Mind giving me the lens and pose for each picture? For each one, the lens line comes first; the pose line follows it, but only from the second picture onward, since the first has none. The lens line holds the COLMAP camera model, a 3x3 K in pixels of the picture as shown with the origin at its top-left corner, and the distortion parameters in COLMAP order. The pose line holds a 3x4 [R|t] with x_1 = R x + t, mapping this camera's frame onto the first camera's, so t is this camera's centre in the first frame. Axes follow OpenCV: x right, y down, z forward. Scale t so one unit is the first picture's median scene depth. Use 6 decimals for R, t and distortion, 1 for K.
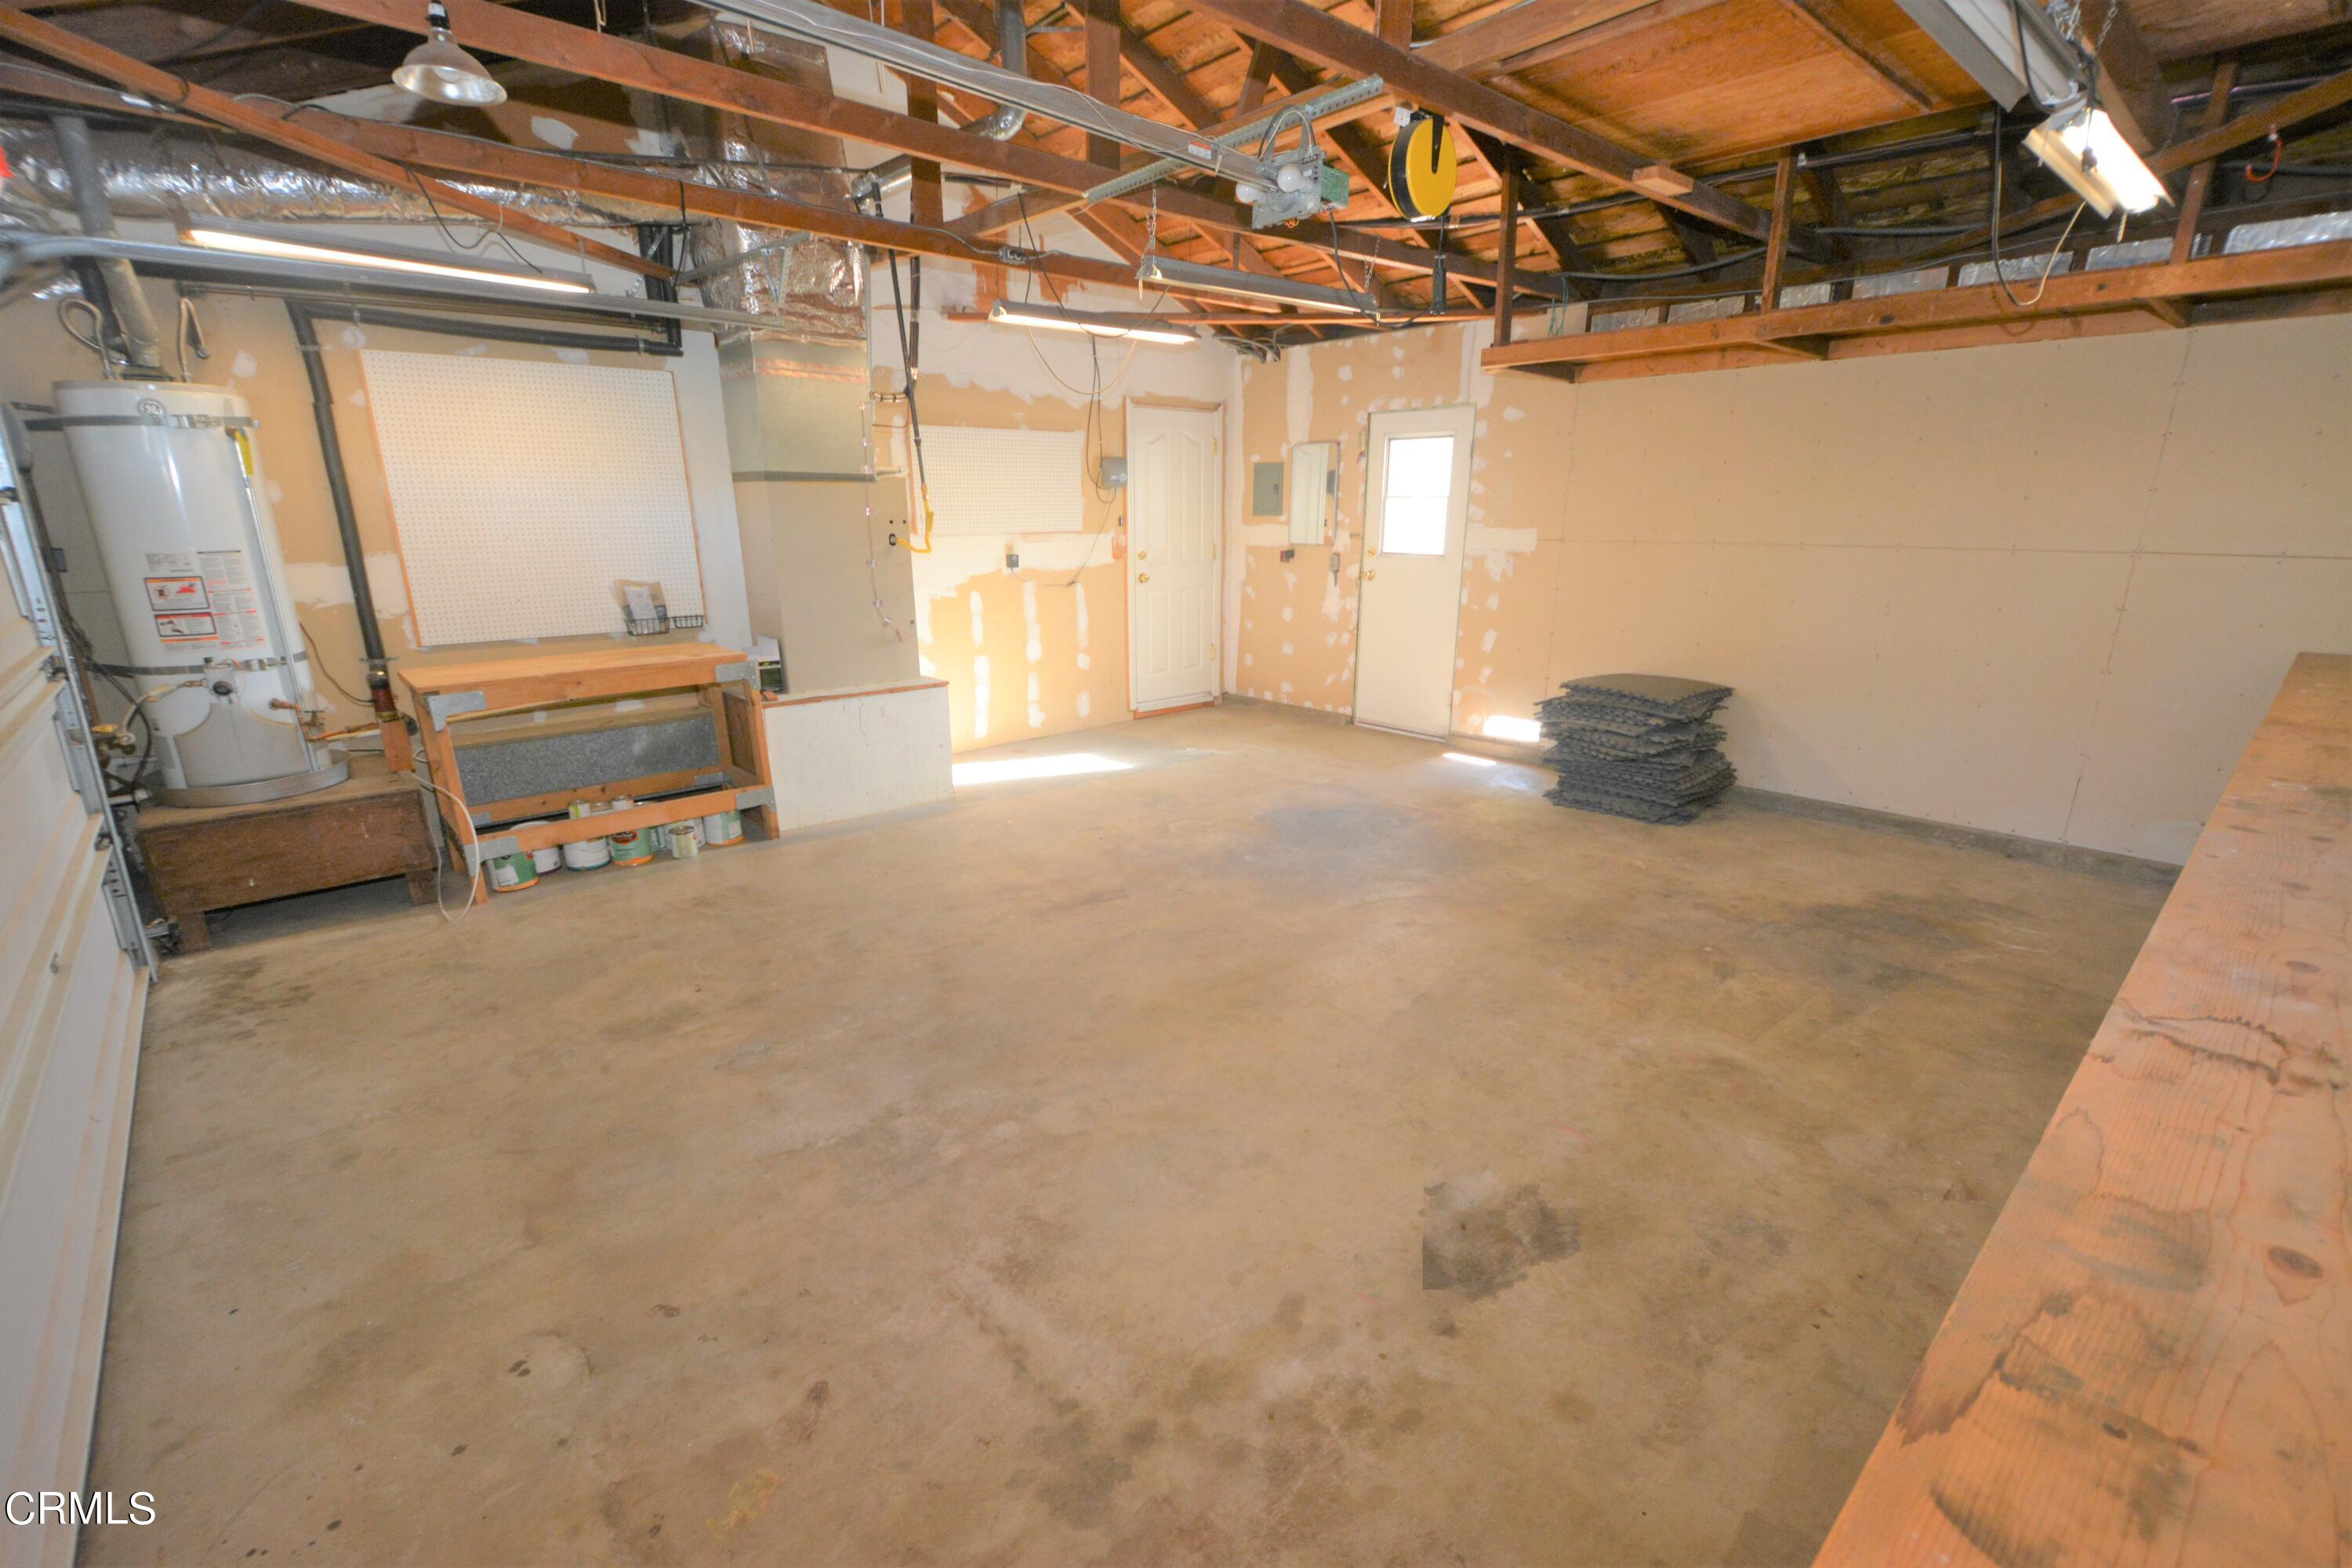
lens RADIAL K [[1030.3, 0, 1172.1], [0, 1030.3, 812.1], [0, 0, 1]] dist [0.016185, -0.010831]
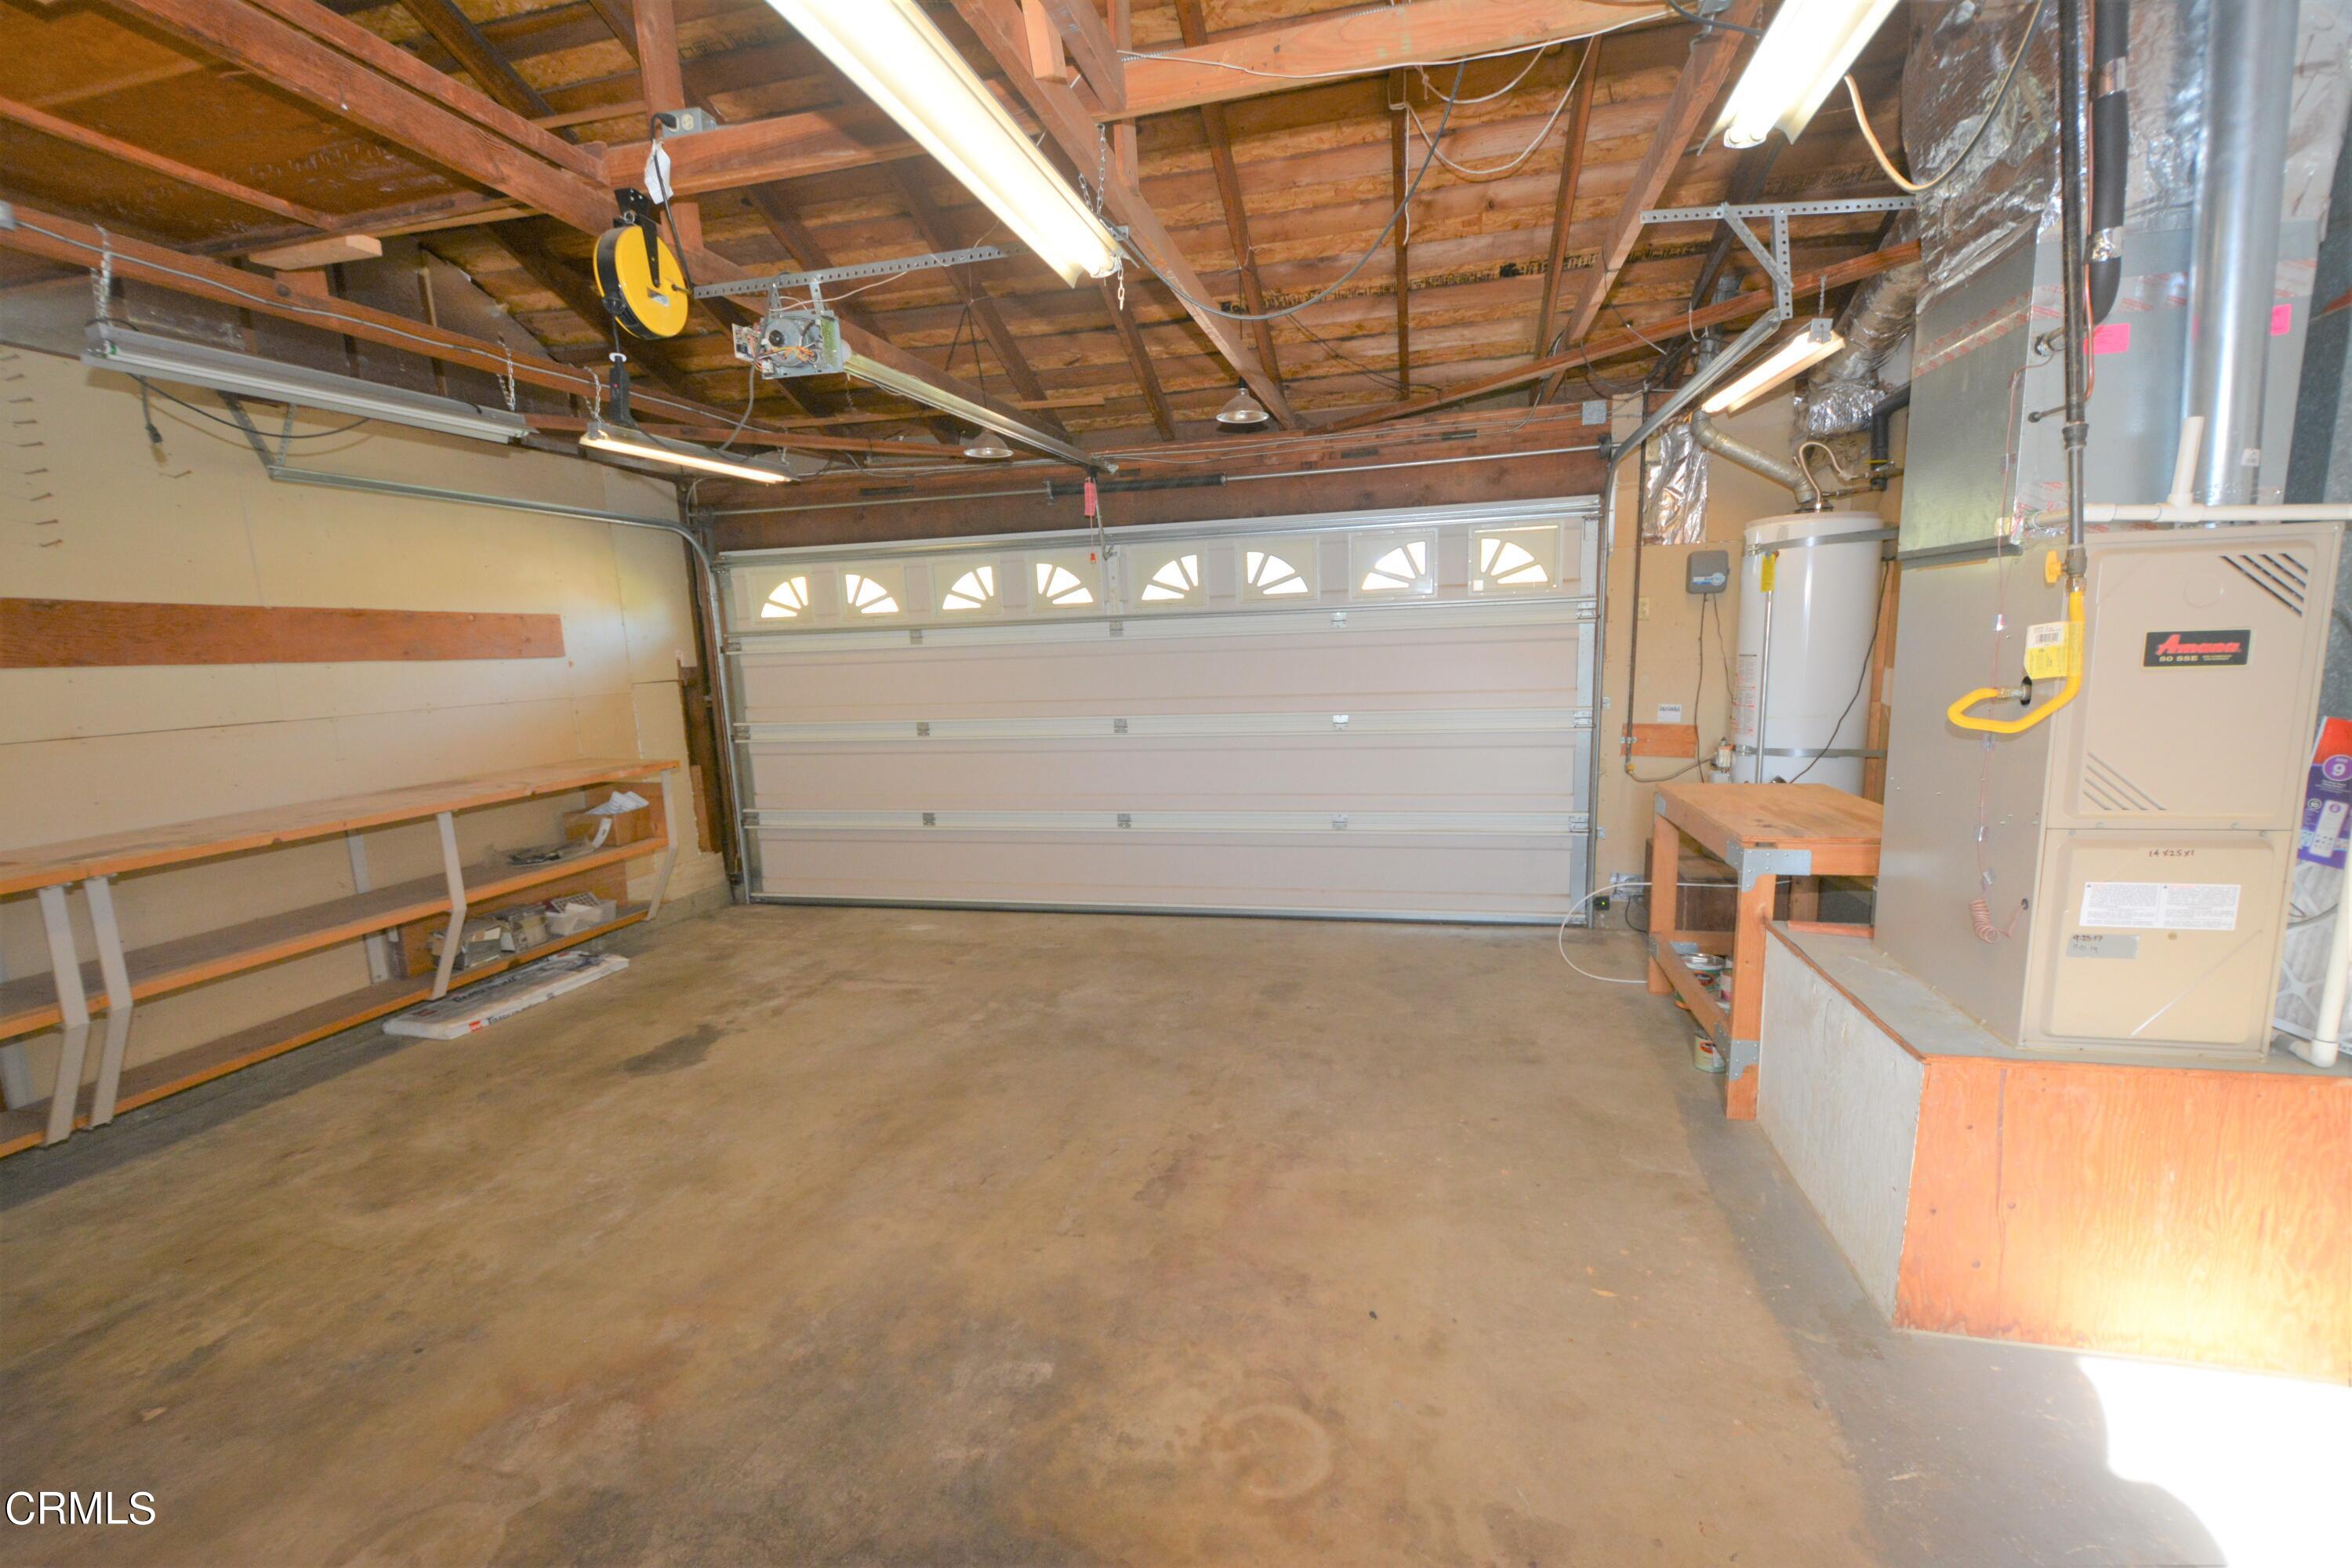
lens RADIAL K [[1030.3, 0, 1172.1], [0, 1030.3, 812.1], [0, 0, 1]] dist [0.016185, -0.010831]
pose [[-0.824714, 0.124409, -0.551697, 0.415057], [-0.123677, 0.912220, 0.390589, -0.619297], [0.551862, 0.390356, -0.736933, 2.082145]]
